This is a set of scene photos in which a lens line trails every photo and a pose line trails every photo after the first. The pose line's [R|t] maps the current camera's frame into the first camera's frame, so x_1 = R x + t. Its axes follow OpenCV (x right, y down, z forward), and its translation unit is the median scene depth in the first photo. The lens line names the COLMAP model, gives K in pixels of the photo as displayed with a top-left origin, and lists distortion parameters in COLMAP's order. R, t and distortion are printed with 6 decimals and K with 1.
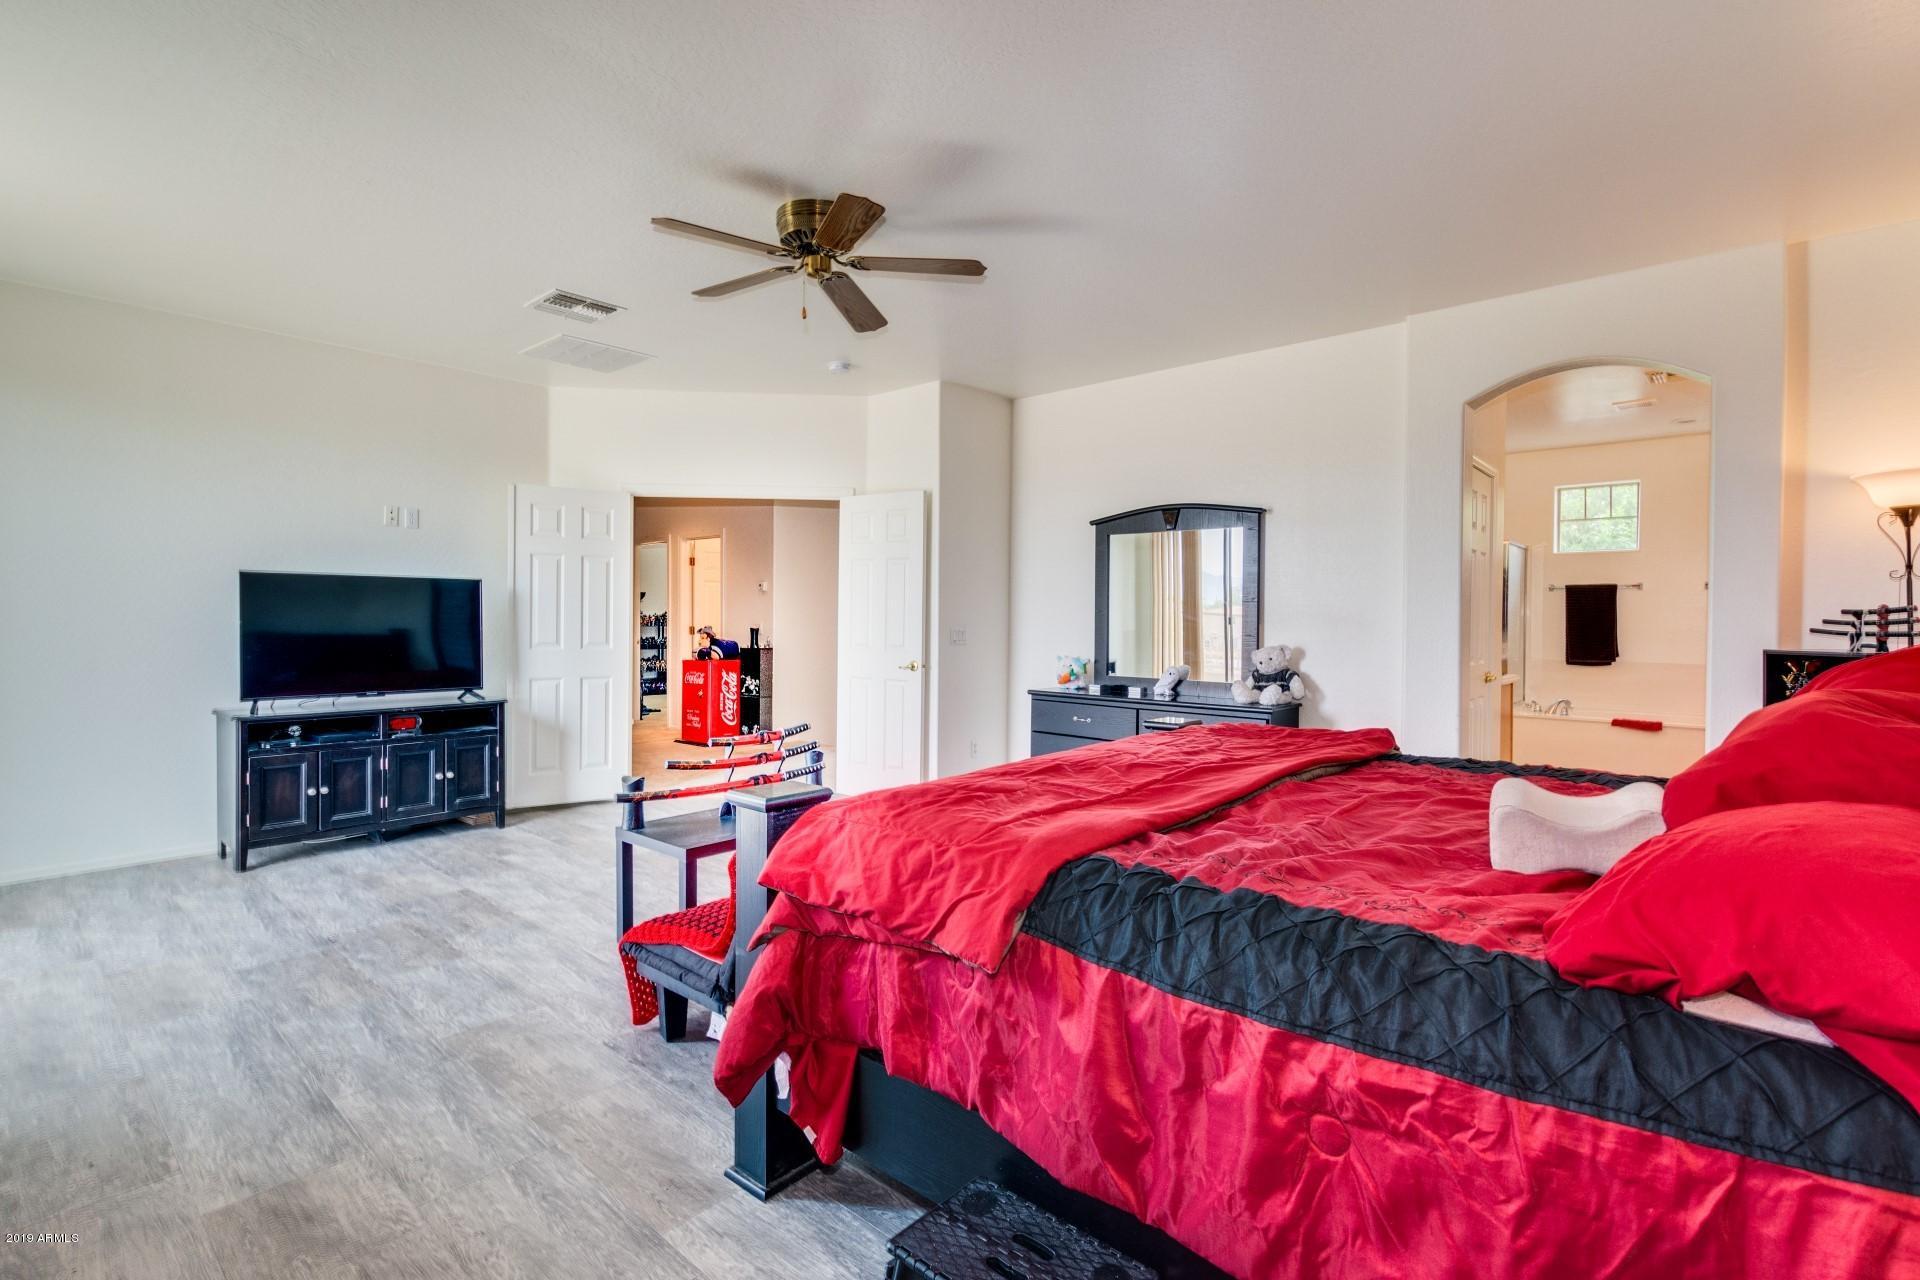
lens RADIAL K [[879.6, 0, 953.6], [0, 879.6, 636.1], [0, 0, 1]] dist [0.004657, -0.001006]
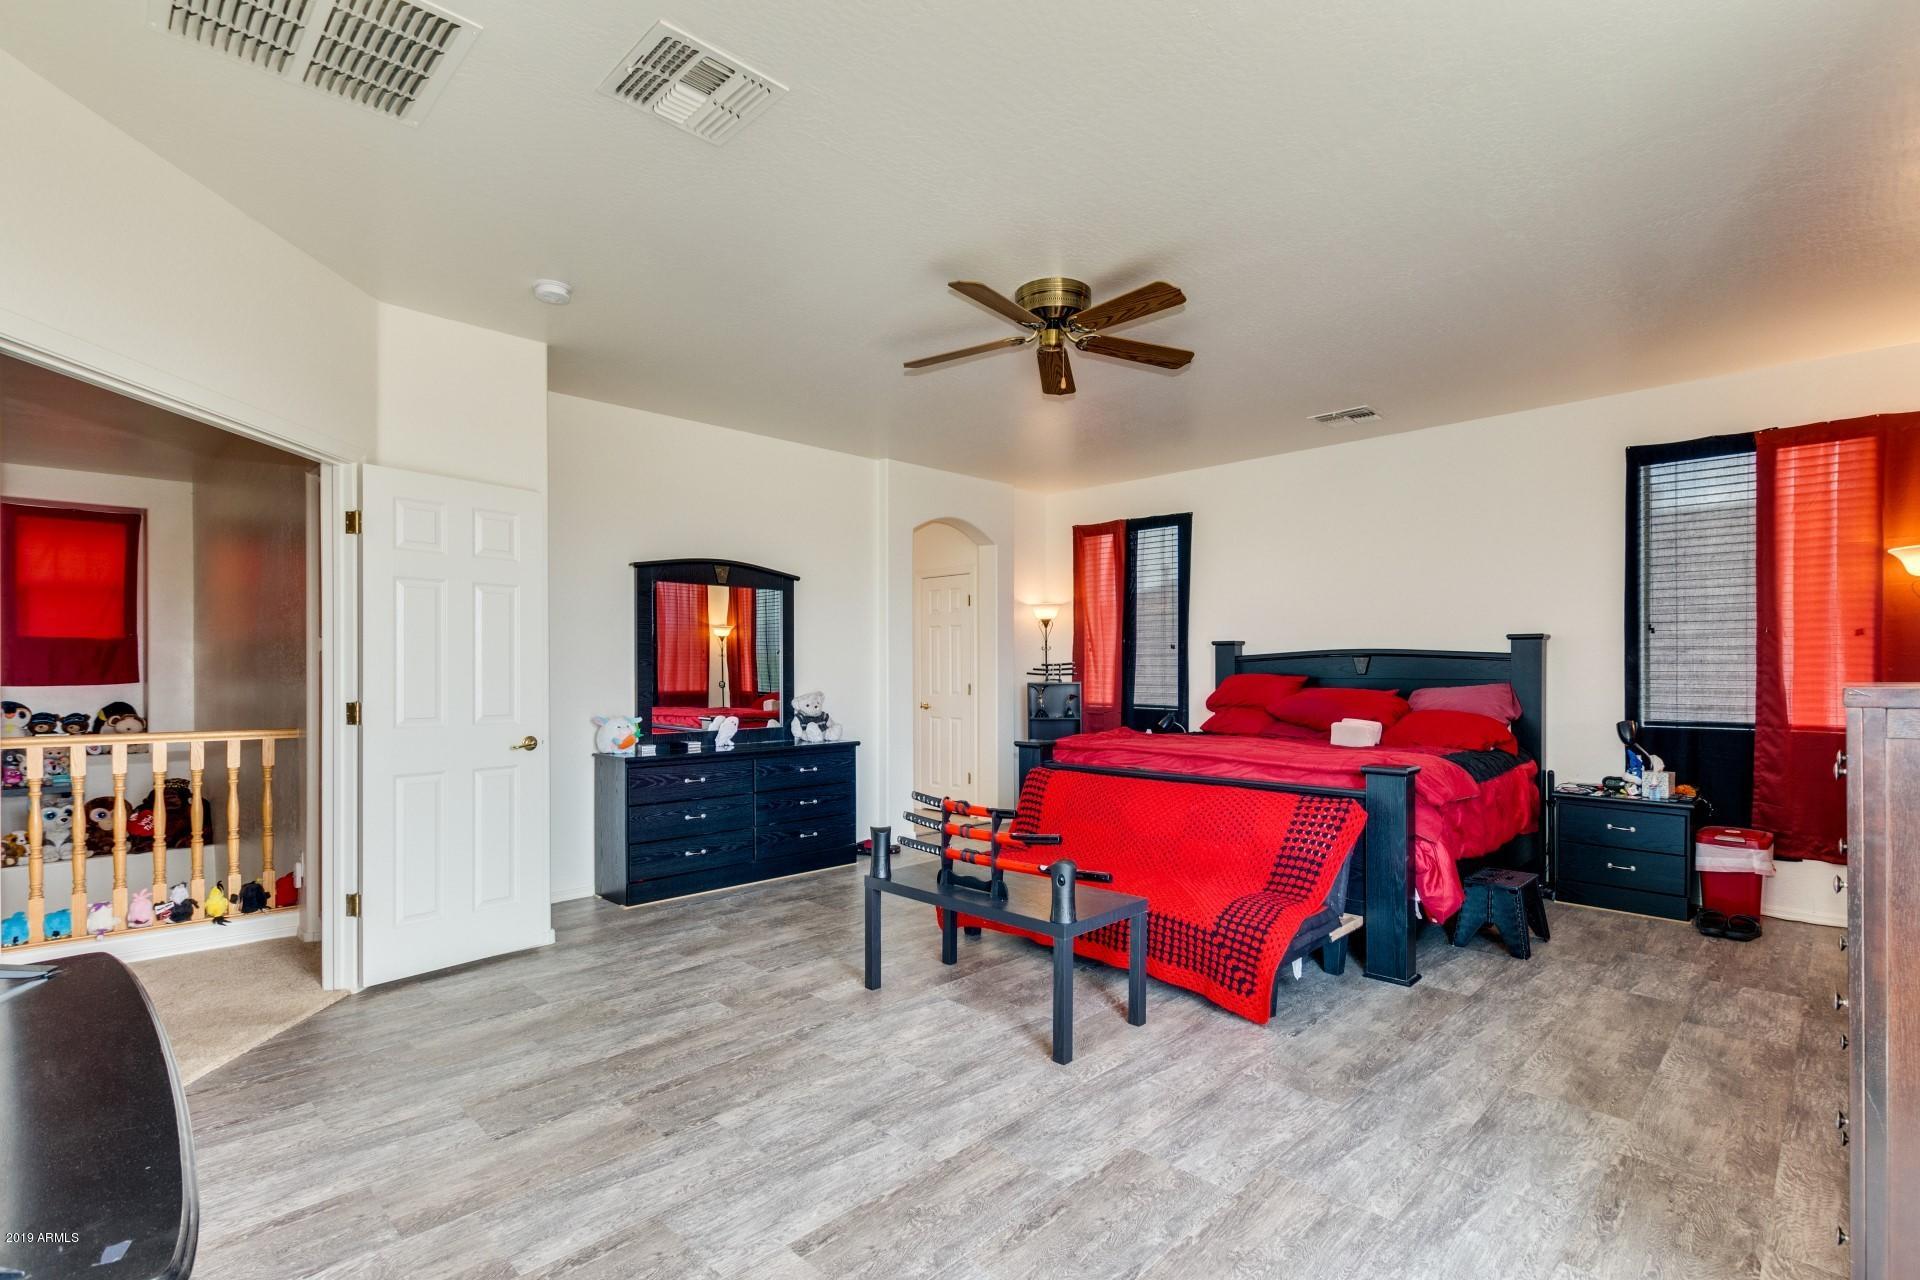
lens RADIAL K [[902.5, 0, 962.8], [0, 902.5, 670.1], [0, 0, 1]] dist [0.002062, 0.000220]
pose [[0.056369, -0.006090, 0.998391, -1.301864], [0.026387, 0.999641, 0.004608, -0.029688], [-0.998061, 0.026084, 0.056510, 1.098403]]
